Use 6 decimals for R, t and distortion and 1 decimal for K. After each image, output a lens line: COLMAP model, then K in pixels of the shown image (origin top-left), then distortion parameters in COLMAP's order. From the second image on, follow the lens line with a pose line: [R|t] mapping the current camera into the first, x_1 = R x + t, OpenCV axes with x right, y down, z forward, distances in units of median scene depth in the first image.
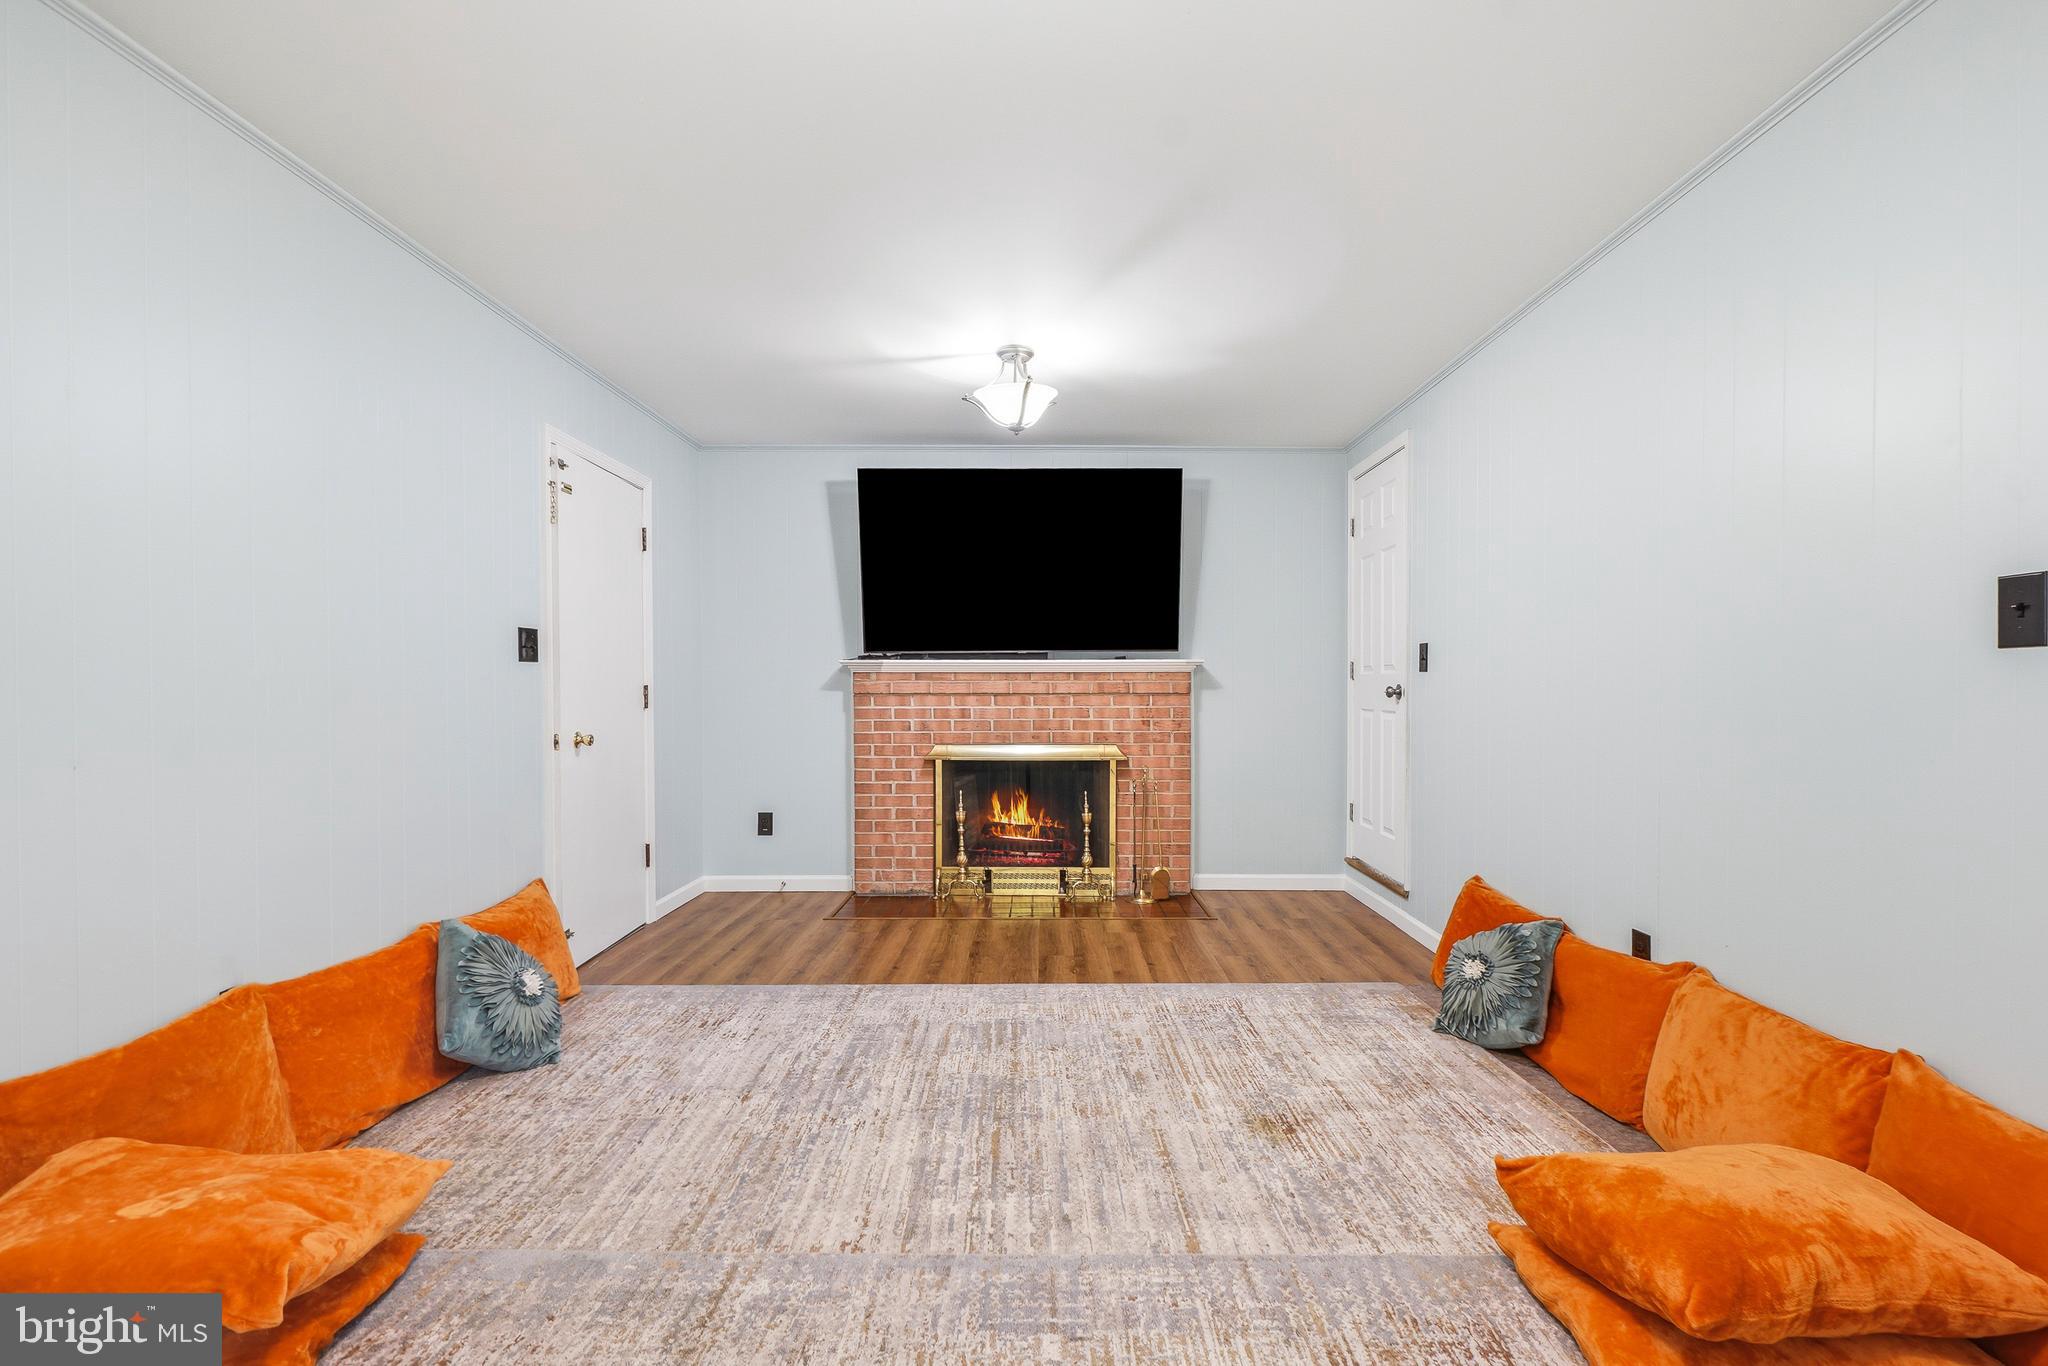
lens RADIAL K [[906.1, 0, 1027.2], [0, 906.1, 685.4], [0, 0, 1]] dist [-0.019529, 0.000846]
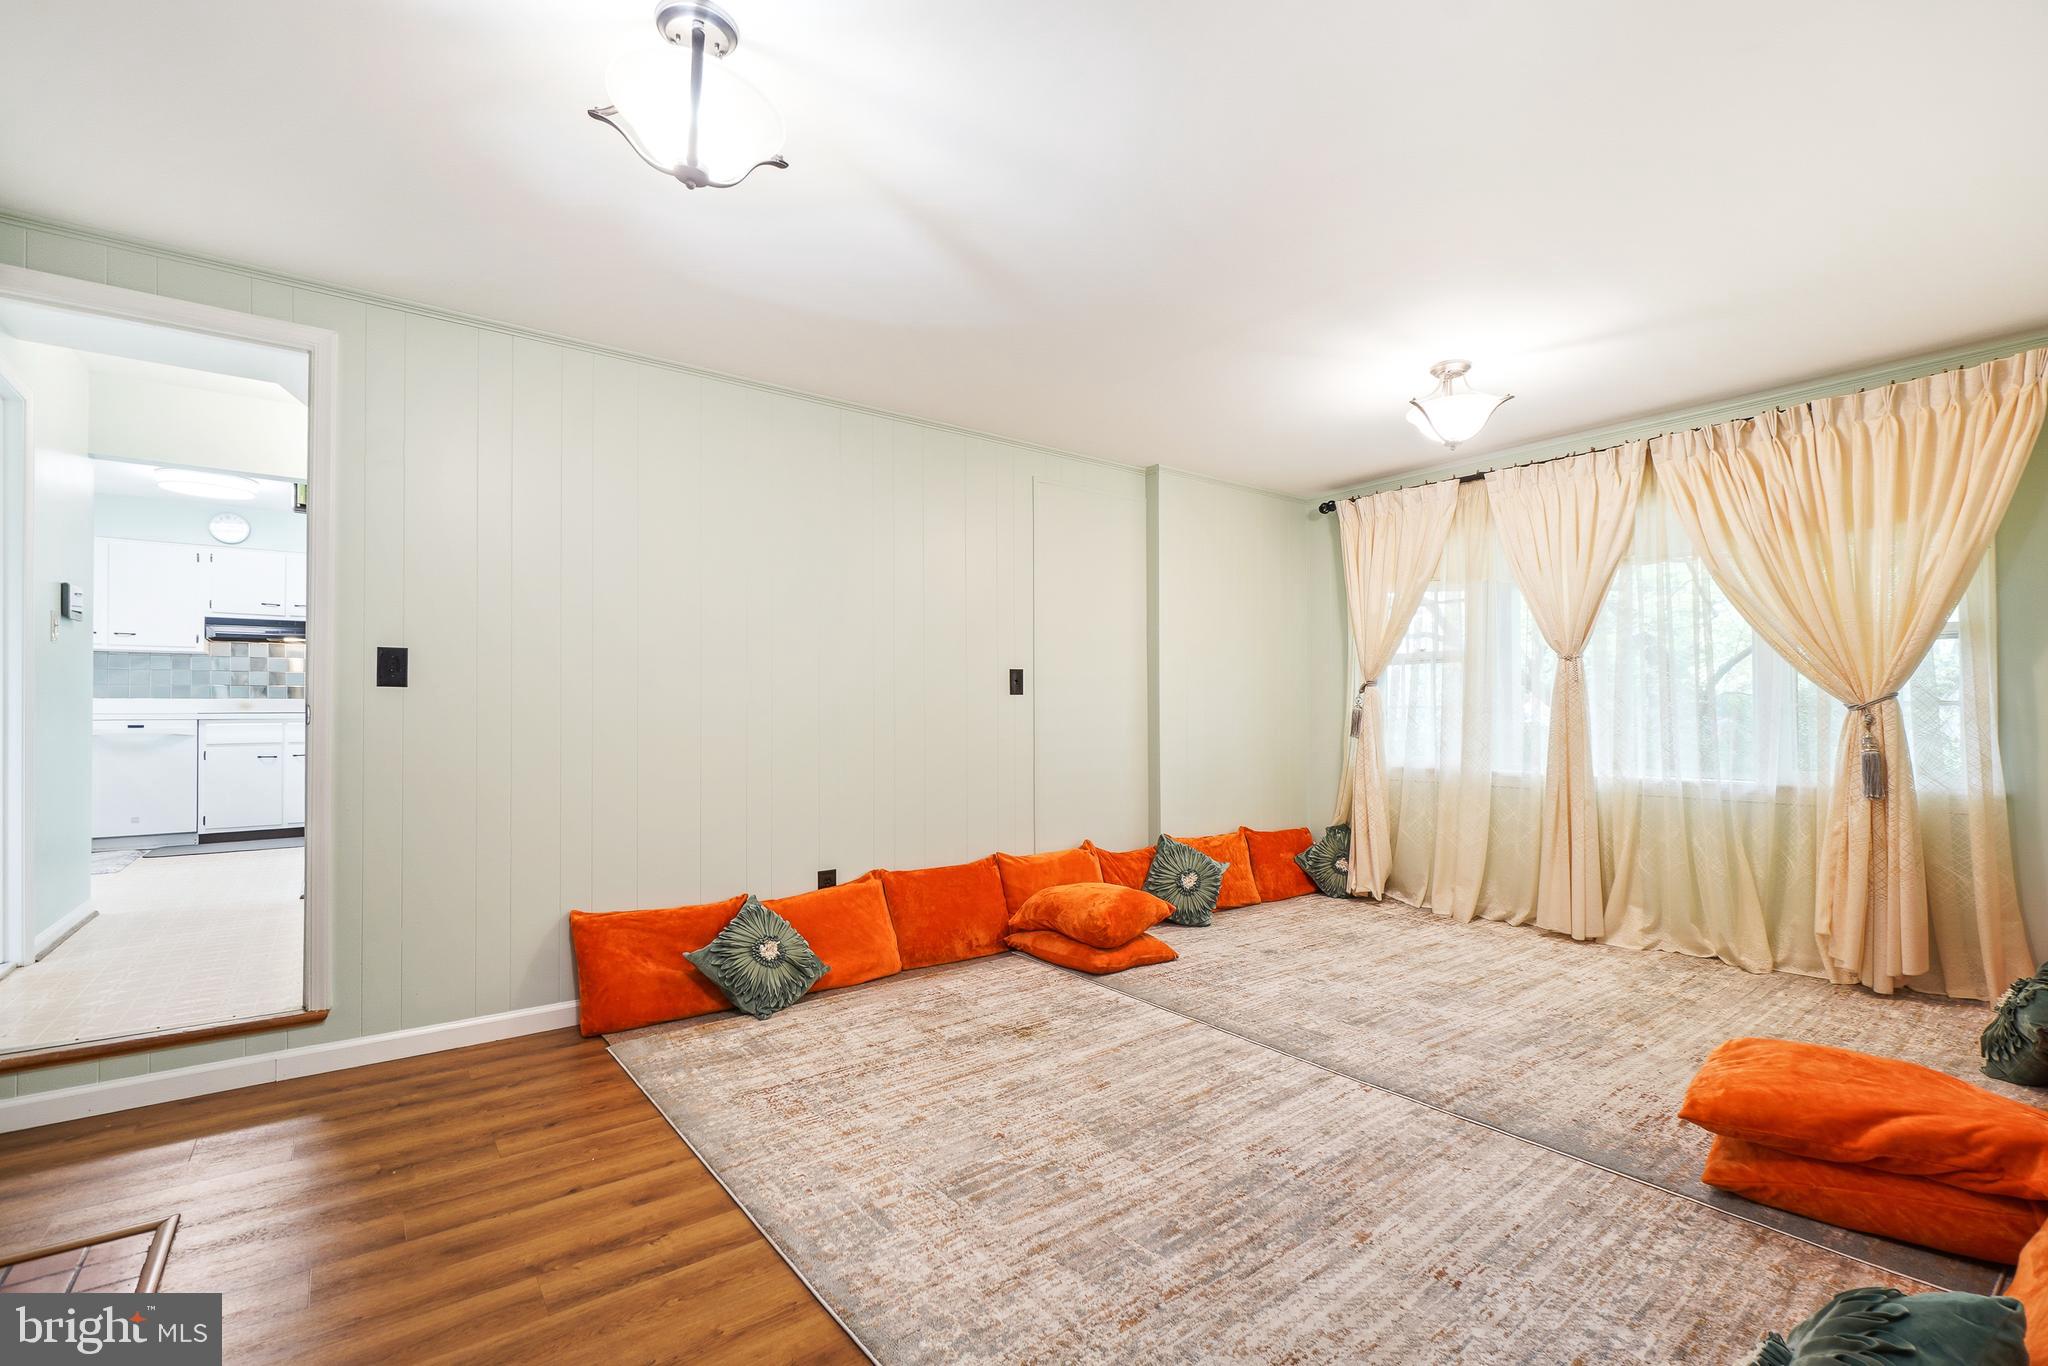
lens RADIAL K [[906.1, 0, 1029.7], [0, 906.1, 689.9], [0, 0, 1]] dist [-0.019529, 0.000846]
pose [[-0.609149, 0.019069, 0.792827, -0.689018], [0.003943, 0.999771, -0.021016, 0.004107], [-0.793046, -0.009676, -0.609084, 1.547492]]
